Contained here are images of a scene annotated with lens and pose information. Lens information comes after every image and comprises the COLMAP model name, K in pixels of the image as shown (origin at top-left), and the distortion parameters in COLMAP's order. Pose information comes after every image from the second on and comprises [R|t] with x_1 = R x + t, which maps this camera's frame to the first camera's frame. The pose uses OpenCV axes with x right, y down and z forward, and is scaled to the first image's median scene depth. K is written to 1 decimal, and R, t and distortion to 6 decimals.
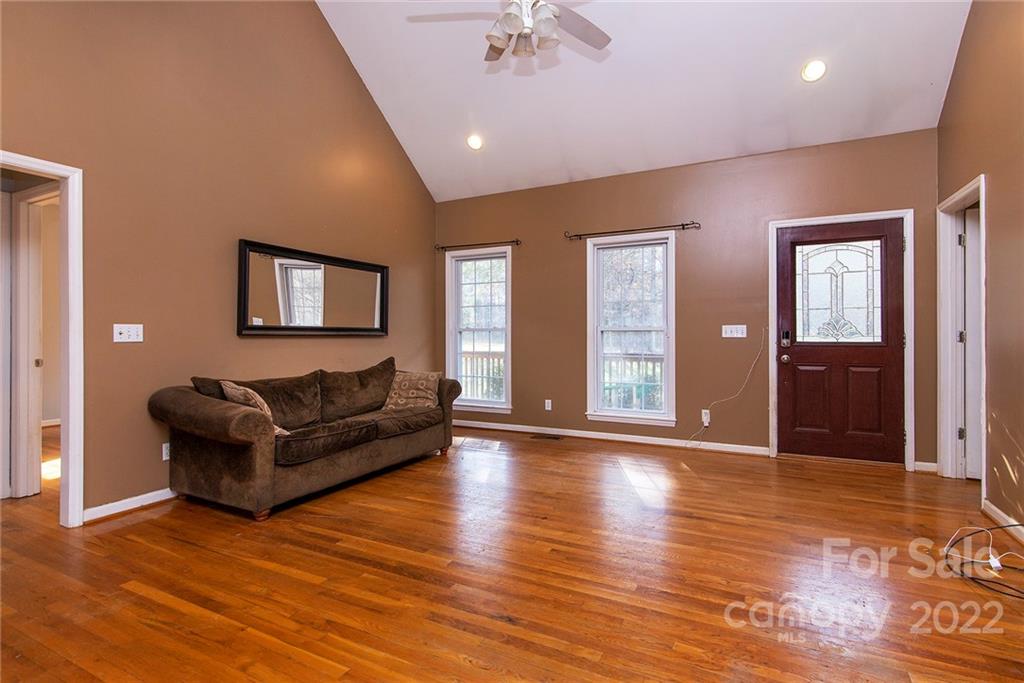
lens RADIAL K [[489.4, 0, 516.2], [0, 489.4, 336.5], [0, 0, 1]] dist [-0.000825, -0.000107]
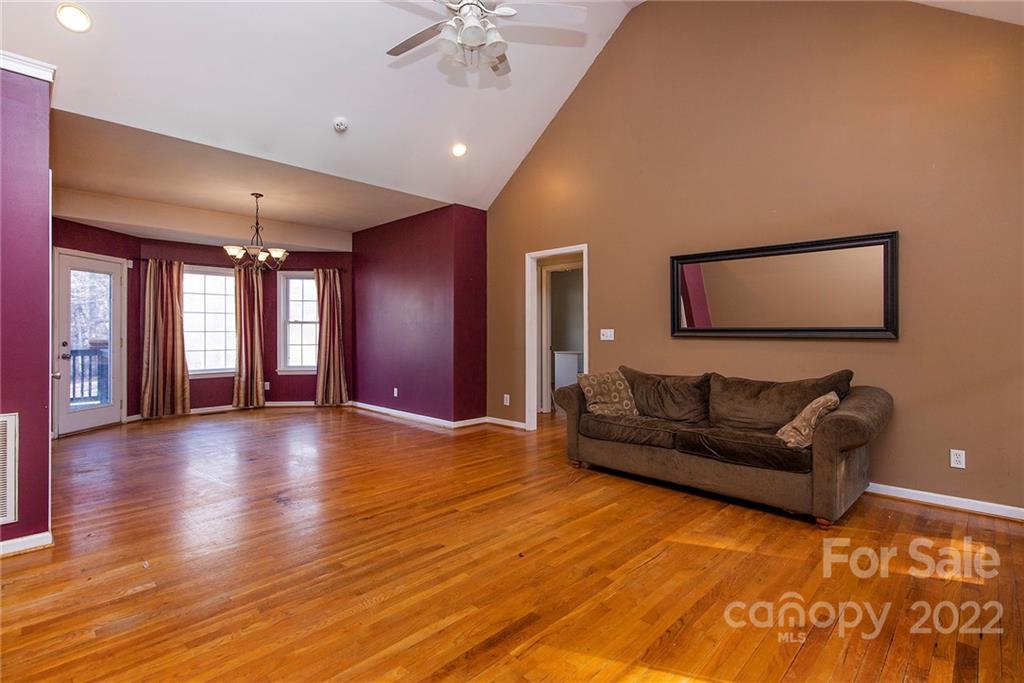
lens RADIAL K [[482.5, 0, 512.1], [0, 482.5, 329.4], [0, 0, 1]] dist [-0.003232, -0.000250]
pose [[-0.300232, 0.000016, -0.953866, 0.622655], [0.002419, 0.999997, -0.000744, -0.018220], [0.953863, -0.002531, -0.300231, 0.887156]]
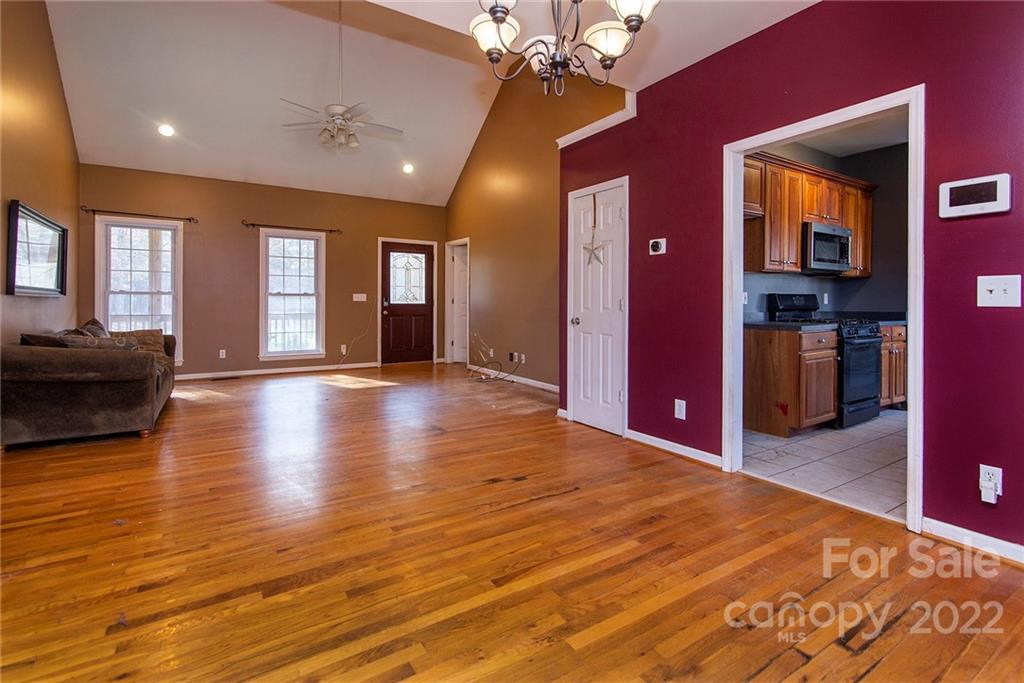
lens RADIAL K [[480.2, 0, 511.0], [0, 480.2, 296.8], [0, 0, 1]] dist [-0.000447, -0.000214]
pose [[0.511961, 0.013208, 0.858907, -0.802304], [-0.006339, 0.999913, -0.011598, 0.003453], [-0.858985, 0.000493, 0.512000, -0.350311]]
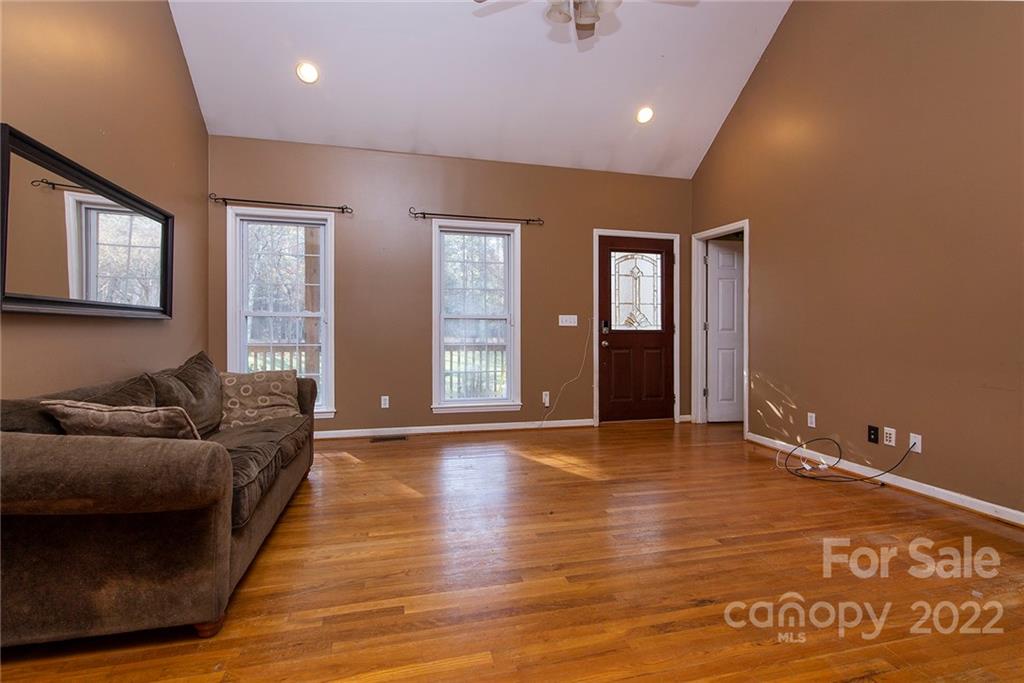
lens RADIAL K [[504.3, 0, 519.4], [0, 504.3, 327.4], [0, 0, 1]] dist [0.003280, 0.000183]
pose [[0.745674, 0.004605, 0.666295, -0.462925], [-0.007679, 0.999969, 0.001682, 0.004740], [-0.666267, -0.006371, 0.745686, 0.219922]]
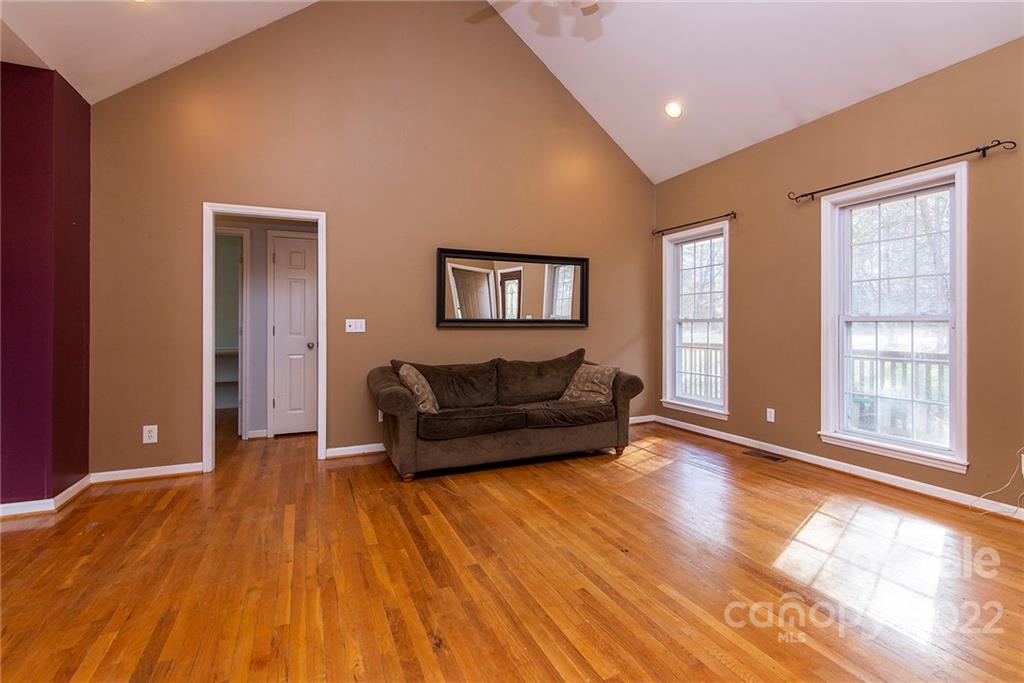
lens RADIAL K [[476.8, 0, 514.9], [0, 476.8, 324.8], [0, 0, 1]] dist [-0.001483, -0.000150]
pose [[0.774093, -0.000299, -0.633072, 0.302855], [-0.000868, 0.999998, -0.001534, -0.006103], [0.633072, 0.001737, 0.774091, 0.185243]]
